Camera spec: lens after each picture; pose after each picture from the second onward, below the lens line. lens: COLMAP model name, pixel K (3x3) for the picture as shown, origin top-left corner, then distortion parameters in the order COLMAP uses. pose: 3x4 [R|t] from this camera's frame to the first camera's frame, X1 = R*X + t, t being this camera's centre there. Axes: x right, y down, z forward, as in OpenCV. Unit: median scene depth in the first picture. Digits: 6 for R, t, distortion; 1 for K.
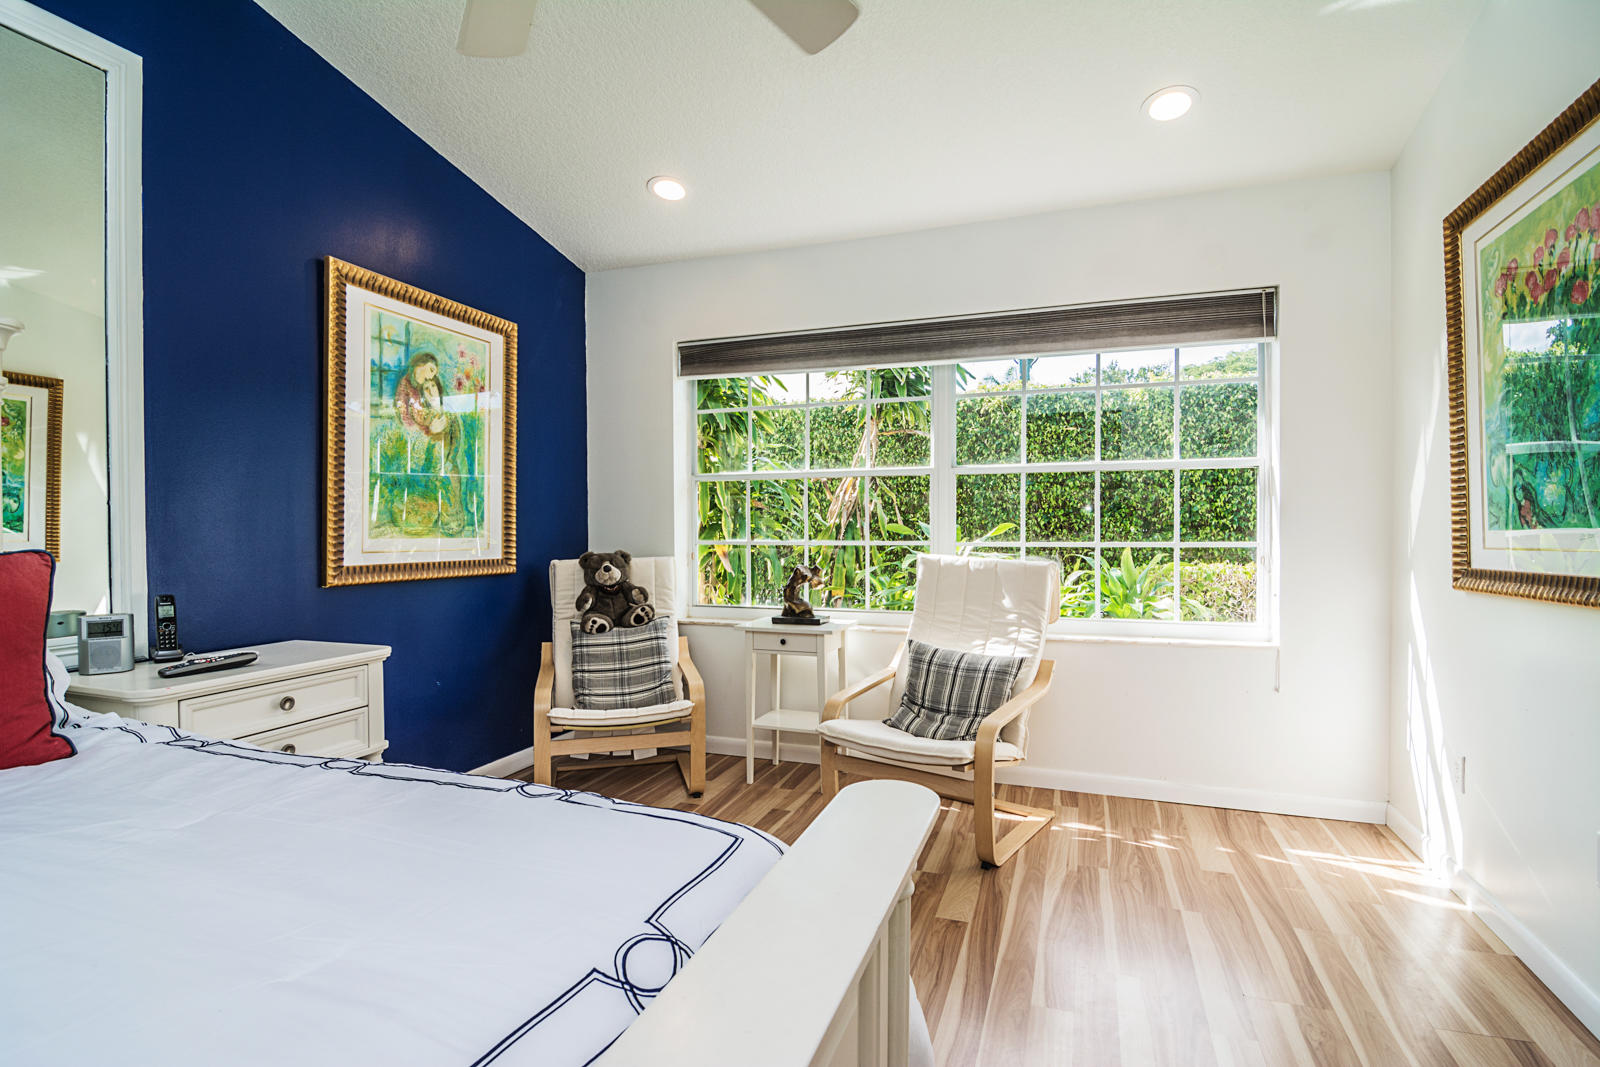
lens RADIAL K [[779.9, 0, 791.6], [0, 779.9, 545.7], [0, 0, 1]] dist [-0.029536, 0.000219]
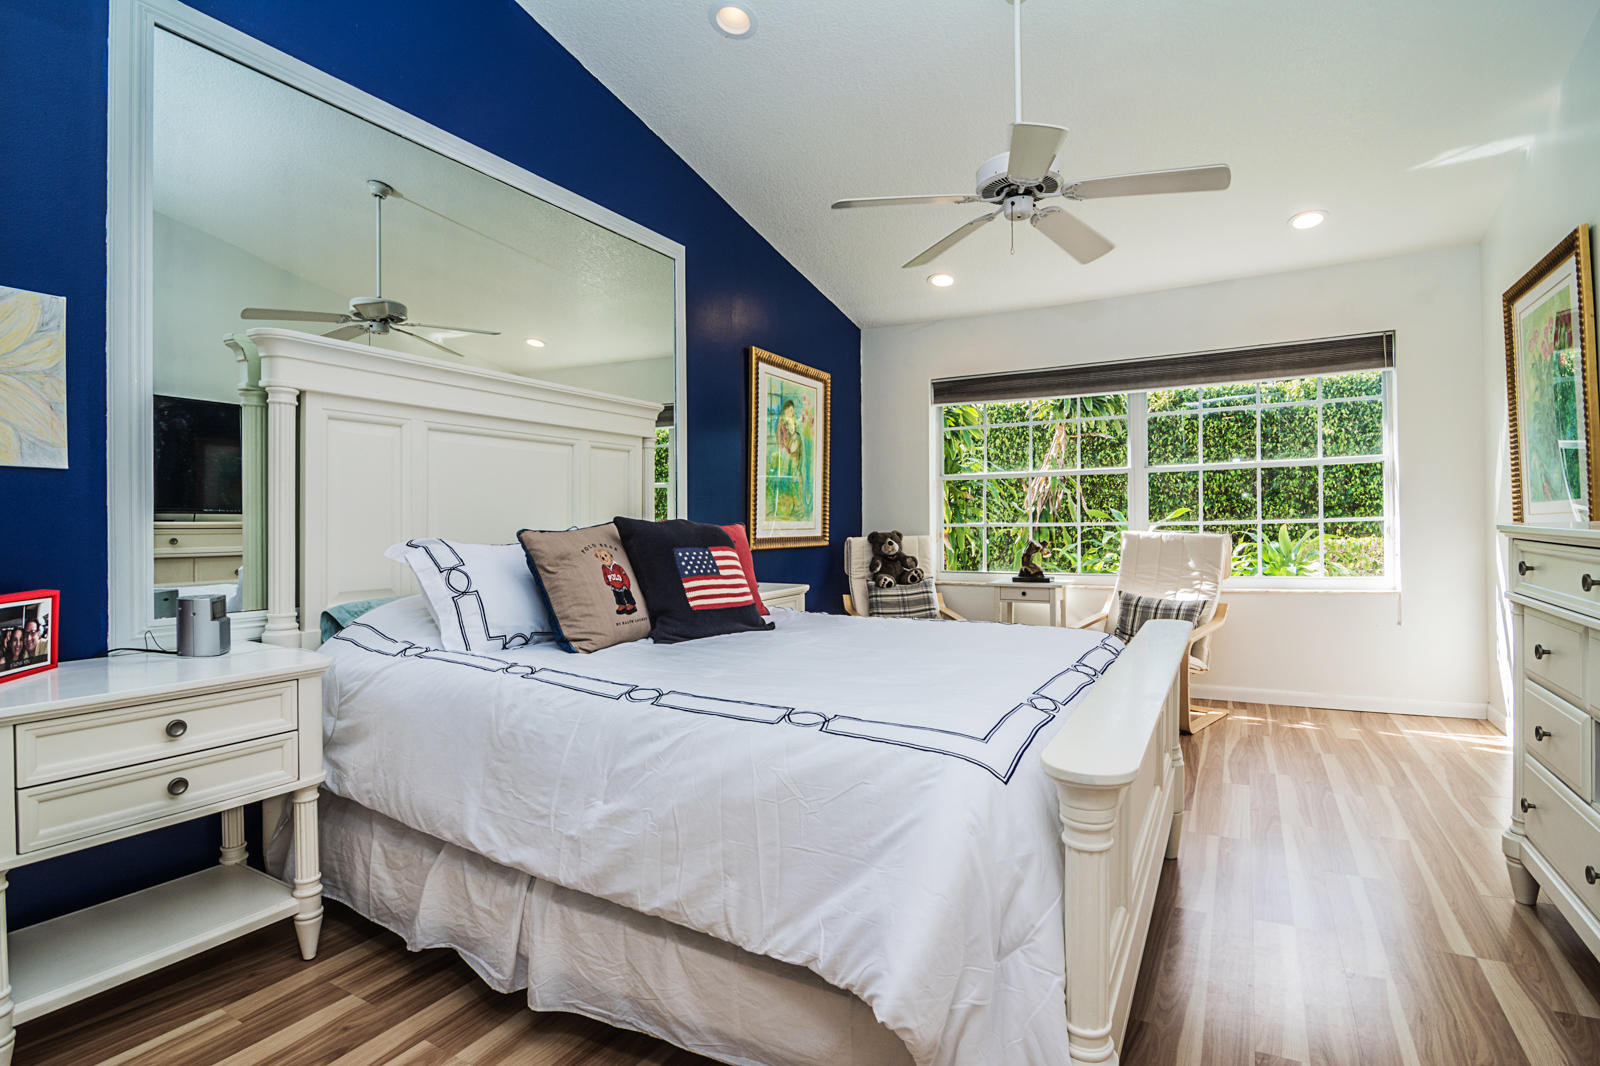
lens RADIAL K [[779.9, 0, 815.2], [0, 779.9, 527.3], [0, 0, 1]] dist [-0.029536, 0.000219]
pose [[0.989280, -0.011308, -0.145590, -0.179368], [0.009276, 0.999850, -0.014624, 0.021808], [0.145734, 0.013116, 0.989237, -0.454687]]
